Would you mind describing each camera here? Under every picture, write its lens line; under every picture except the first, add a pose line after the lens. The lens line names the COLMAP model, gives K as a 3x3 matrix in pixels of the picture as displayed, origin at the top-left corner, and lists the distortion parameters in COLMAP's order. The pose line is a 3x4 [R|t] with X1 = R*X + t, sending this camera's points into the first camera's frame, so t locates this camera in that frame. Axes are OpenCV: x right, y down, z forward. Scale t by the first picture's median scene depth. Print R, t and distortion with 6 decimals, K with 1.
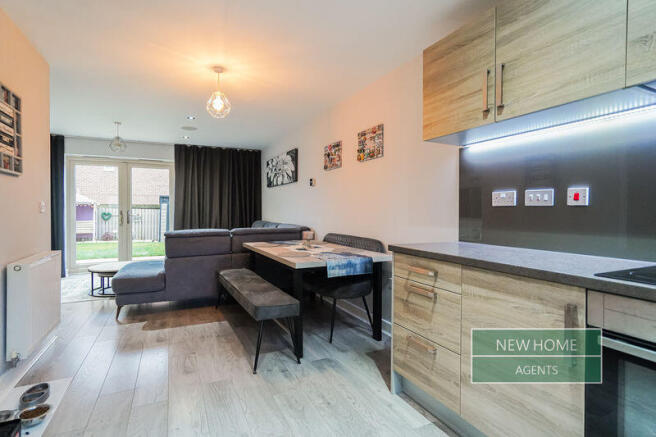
lens RADIAL K [[333.2, 0, 325.2], [0, 333.2, 211.6], [0, 0, 1]] dist [-0.003463, 0.003085]
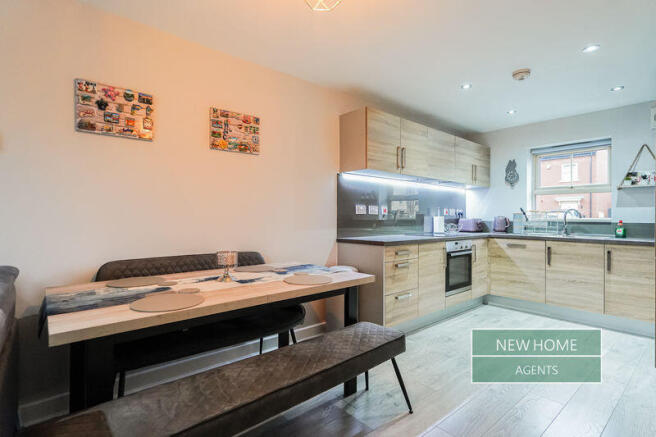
lens RADIAL K [[333.2, 0, 323.5], [0, 333.2, 217.2], [0, 0, 1]] dist [-0.003463, 0.003085]
pose [[-0.269122, -0.005883, 0.963088, -0.681886], [0.004479, 0.999963, 0.007360, -0.009125], [-0.963096, 0.006294, -0.269086, 1.024161]]
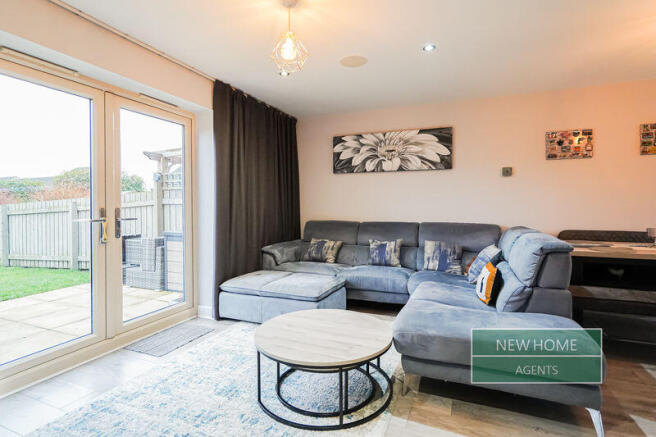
lens RADIAL K [[333.2, 0, 310.6], [0, 333.2, 204.7], [0, 0, 1]] dist [-0.003463, 0.003085]
pose [[0.742375, -0.000416, 0.669984, -1.327757], [0.004460, 0.999981, -0.004321, -0.006704], [-0.669970, 0.006196, 0.742363, 0.987777]]
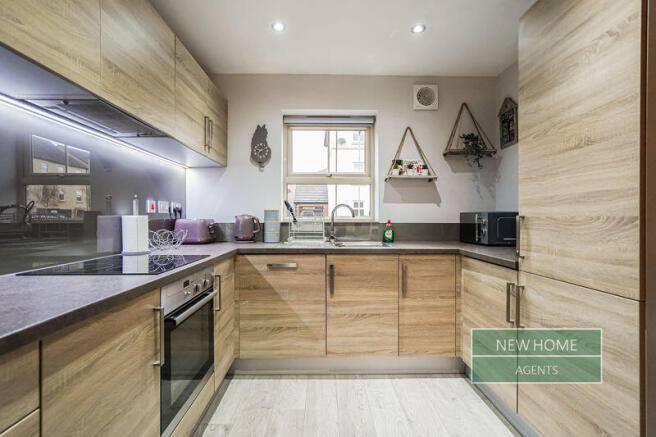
lens RADIAL K [[333.2, 0, 325.9], [0, 333.2, 217.2], [0, 0, 1]] dist [-0.003463, 0.003085]
pose [[-0.906706, -0.004911, 0.421734, -0.059723], [0.000925, 0.999907, 0.013633, -0.004754], [-0.421762, 0.012751, -0.906617, 0.601550]]
